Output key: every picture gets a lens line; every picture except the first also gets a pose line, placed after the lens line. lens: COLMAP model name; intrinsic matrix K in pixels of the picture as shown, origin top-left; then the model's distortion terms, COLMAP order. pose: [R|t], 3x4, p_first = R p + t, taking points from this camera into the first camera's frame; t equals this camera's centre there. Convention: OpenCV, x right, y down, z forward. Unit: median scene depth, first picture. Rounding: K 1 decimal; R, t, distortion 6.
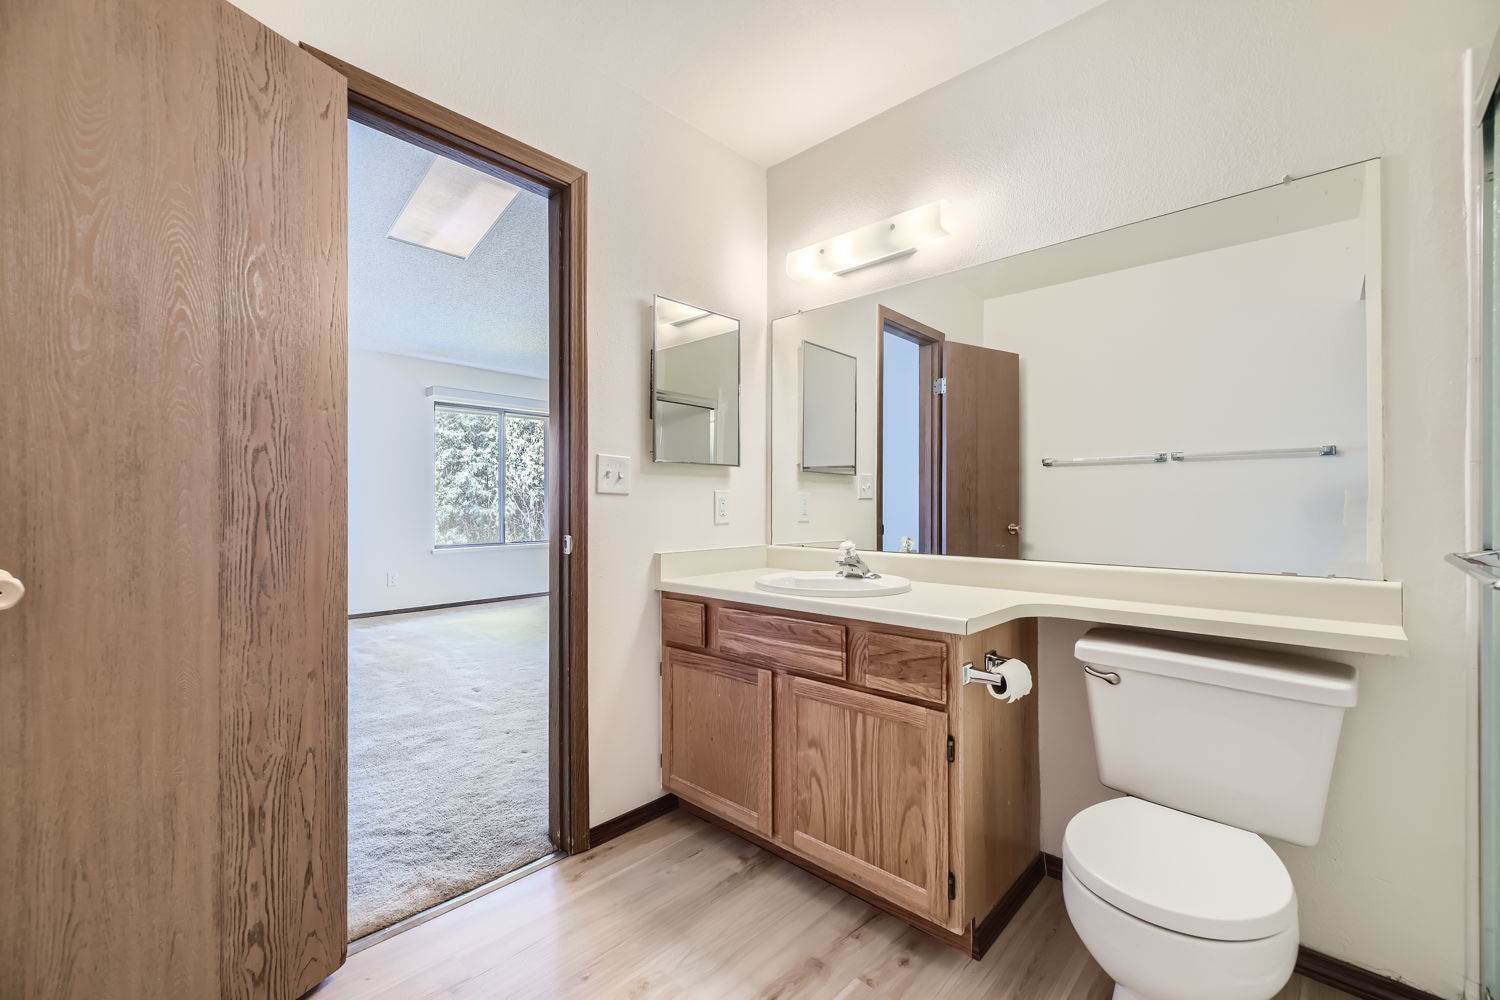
lens RADIAL K [[613.6, 0, 741.0], [0, 613.6, 508.0], [0, 0, 1]] dist [0.002194, -0.001530]
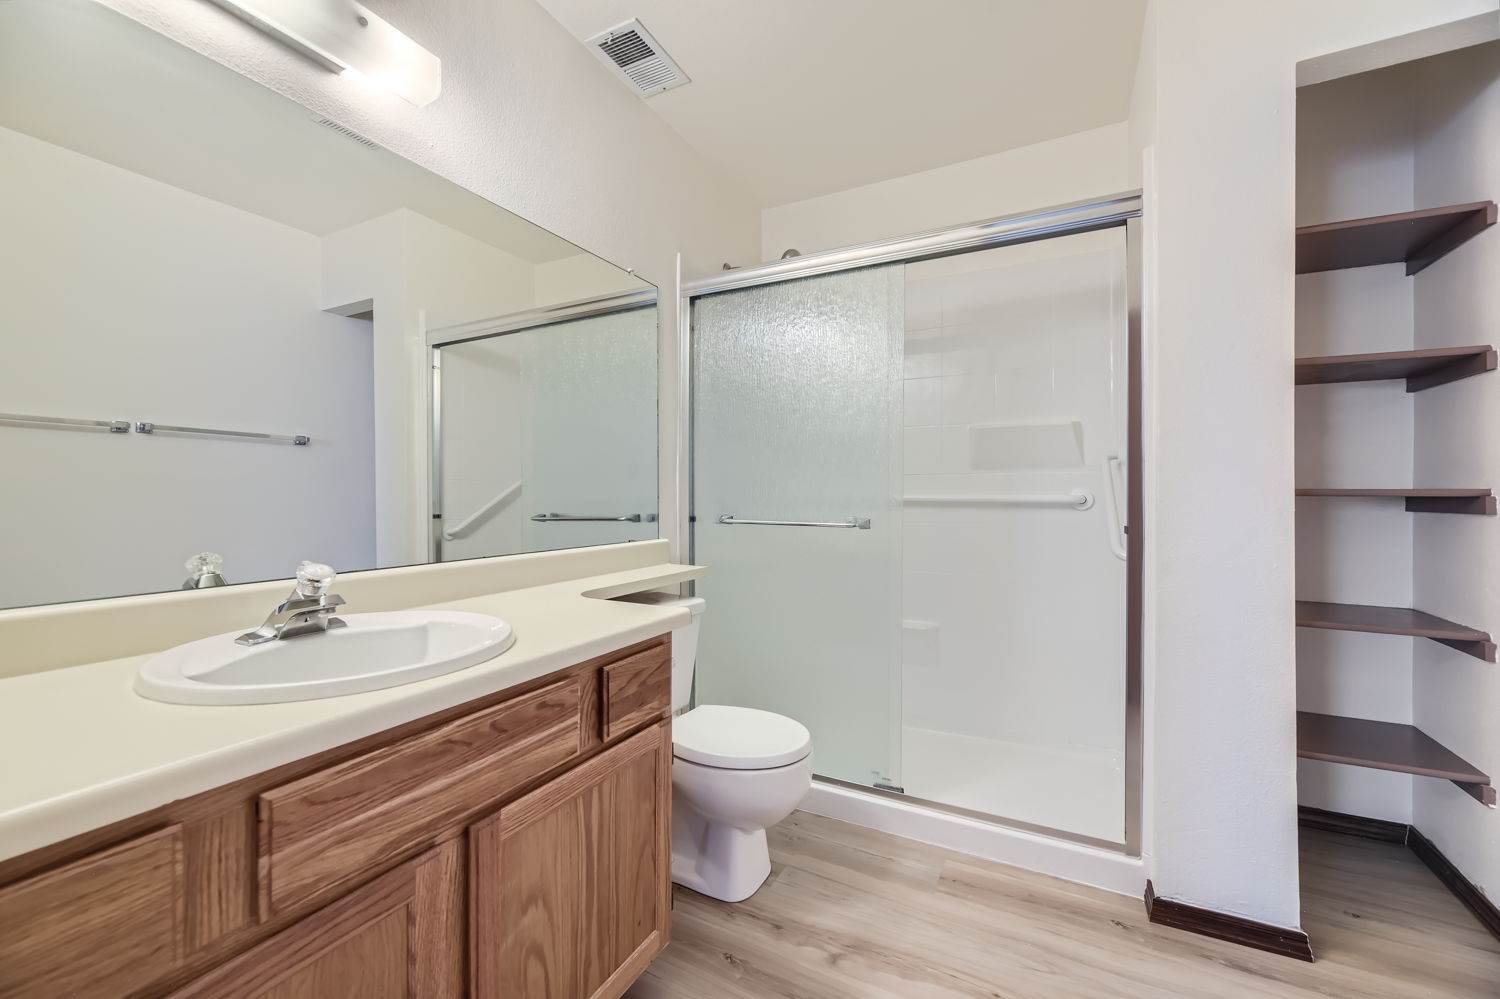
lens RADIAL K [[613.6, 0, 746.3], [0, 613.6, 492.2], [0, 0, 1]] dist [0.002194, -0.001530]
pose [[-0.281198, 0.001014, 0.959649, -0.493228], [-0.001464, 0.999998, -0.001486, -0.005613], [-0.959649, -0.001823, -0.281196, 0.947570]]
